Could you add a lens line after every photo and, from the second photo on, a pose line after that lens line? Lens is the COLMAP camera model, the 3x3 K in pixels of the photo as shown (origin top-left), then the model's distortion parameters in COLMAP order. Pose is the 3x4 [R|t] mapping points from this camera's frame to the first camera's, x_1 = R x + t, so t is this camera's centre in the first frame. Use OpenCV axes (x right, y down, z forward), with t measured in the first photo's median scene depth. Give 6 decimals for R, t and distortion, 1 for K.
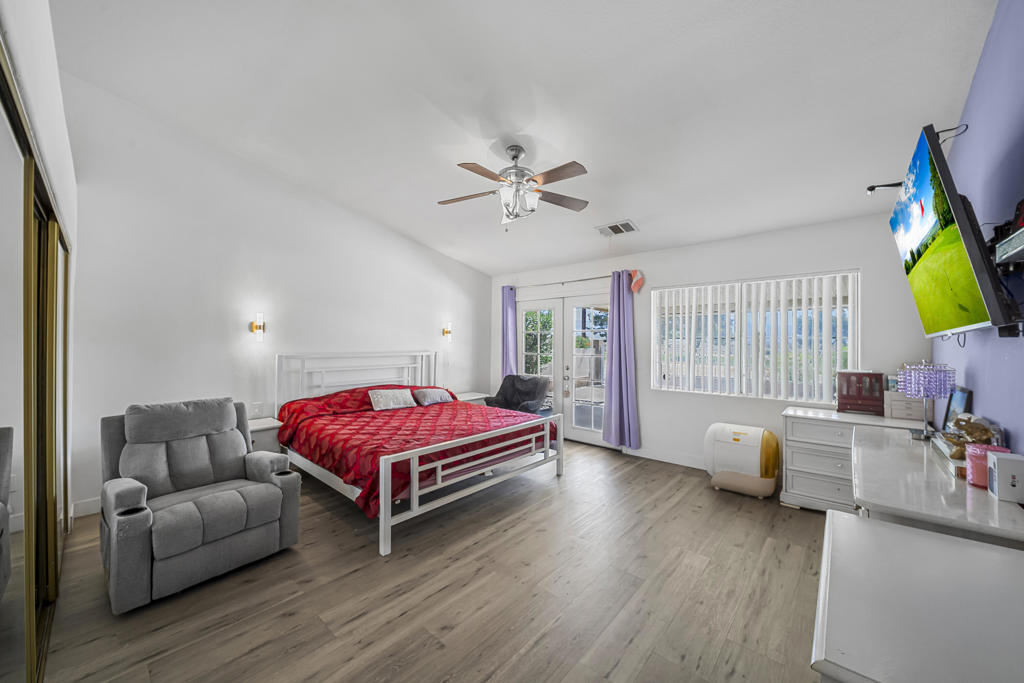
lens RADIAL K [[371.2, 0, 520.9], [0, 371.2, 347.0], [0, 0, 1]] dist [0.001165, -0.000911]
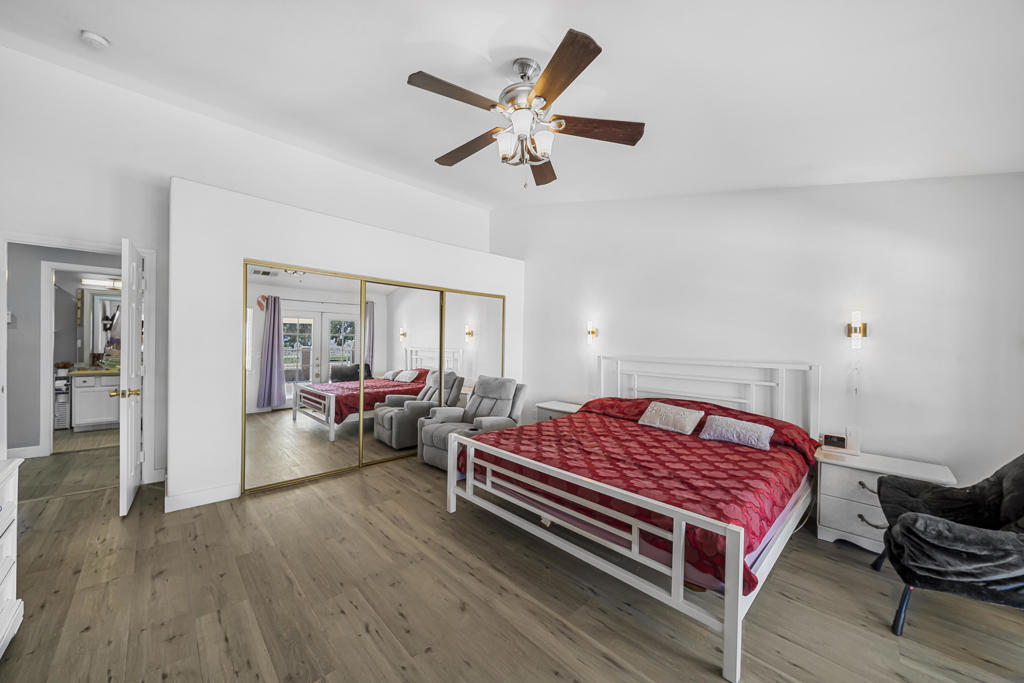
lens RADIAL K [[371.2, 0, 508.1], [0, 371.2, 333.2], [0, 0, 1]] dist [0.001165, -0.000911]
pose [[-0.090526, -0.023739, -0.995611, 0.684896], [-0.028388, 0.999371, -0.021247, -0.020997], [0.995489, 0.026340, -0.091143, 0.998219]]
